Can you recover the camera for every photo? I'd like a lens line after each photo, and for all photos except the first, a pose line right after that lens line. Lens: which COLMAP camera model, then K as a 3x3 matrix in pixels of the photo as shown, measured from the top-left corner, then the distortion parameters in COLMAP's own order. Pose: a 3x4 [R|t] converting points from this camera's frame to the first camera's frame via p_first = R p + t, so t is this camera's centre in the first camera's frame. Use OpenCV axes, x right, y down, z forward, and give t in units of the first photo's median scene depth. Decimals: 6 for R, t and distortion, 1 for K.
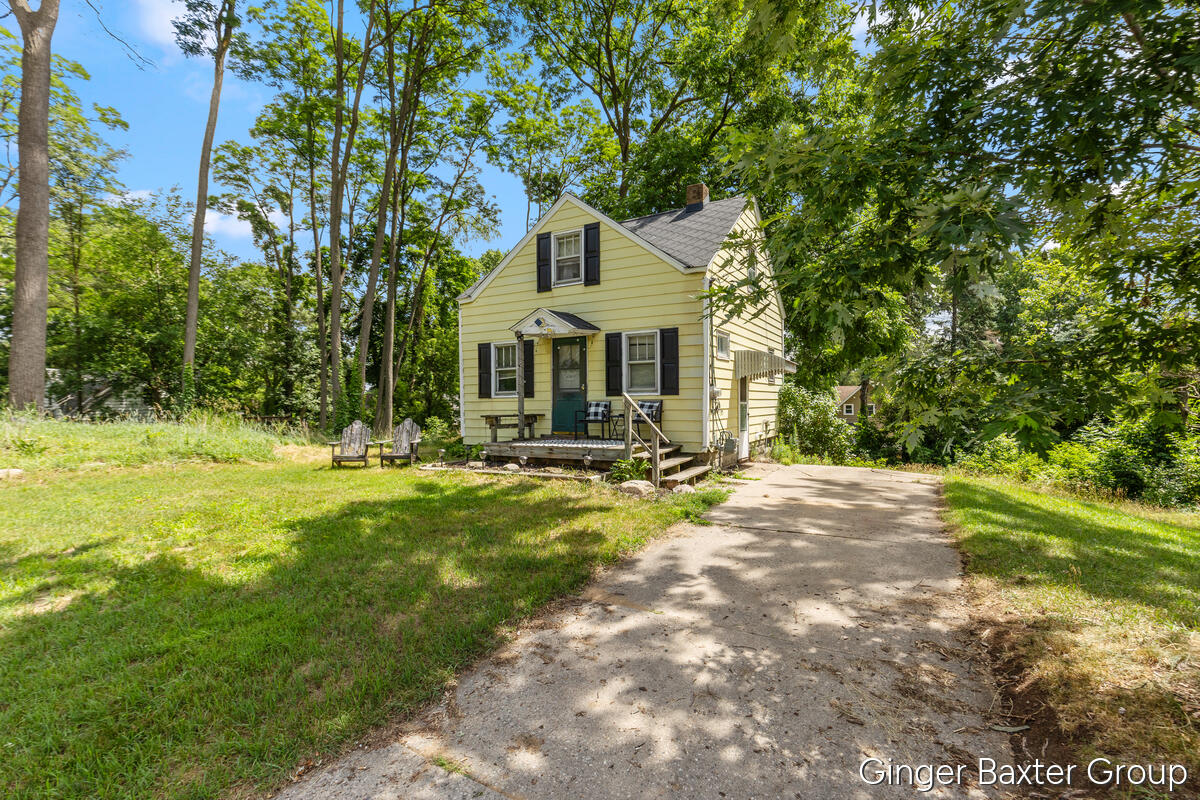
lens RADIAL K [[586.1, 0, 601.4], [0, 586.1, 405.5], [0, 0, 1]] dist [-0.004575, -0.001449]
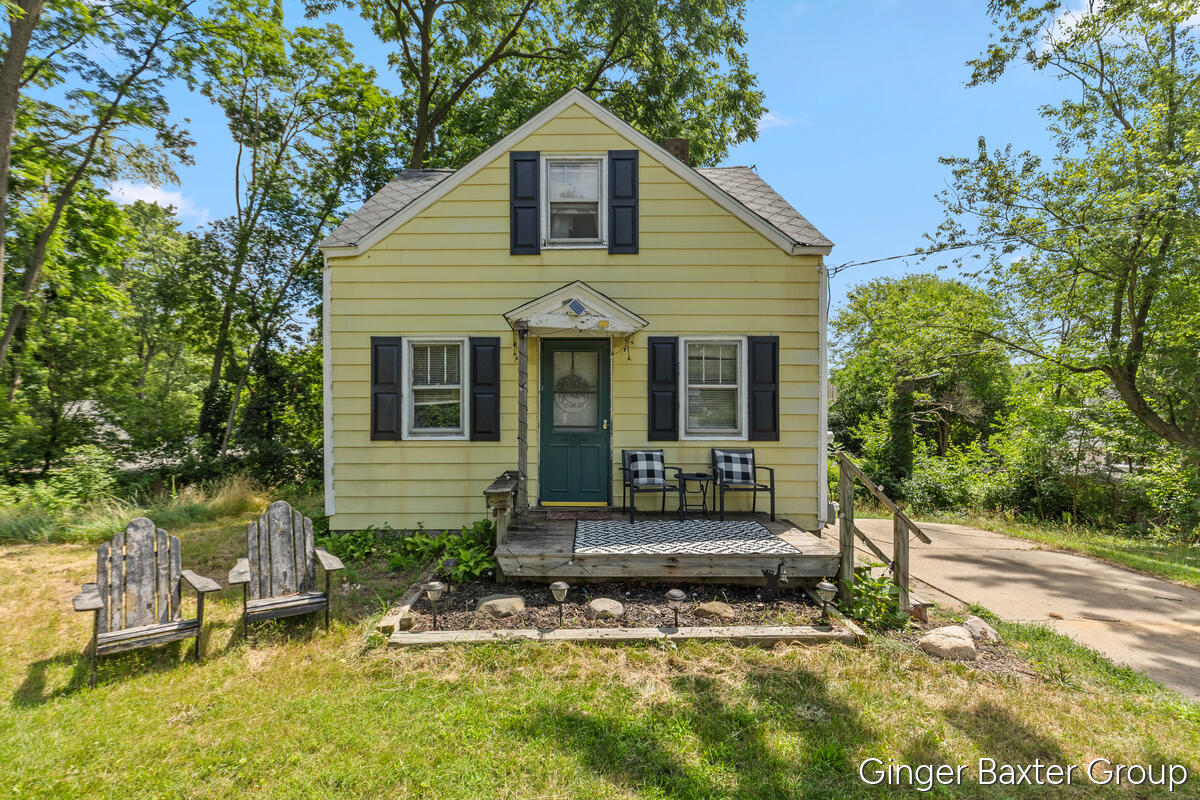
lens RADIAL K [[586.1, 0, 596.0], [0, 586.1, 402.0], [0, 0, 1]] dist [-0.004575, -0.001449]
pose [[0.861343, 0.015231, 0.507795, -0.320490], [-0.006565, 0.999801, -0.018851, -0.040937], [-0.507981, 0.012904, 0.861272, 0.475023]]
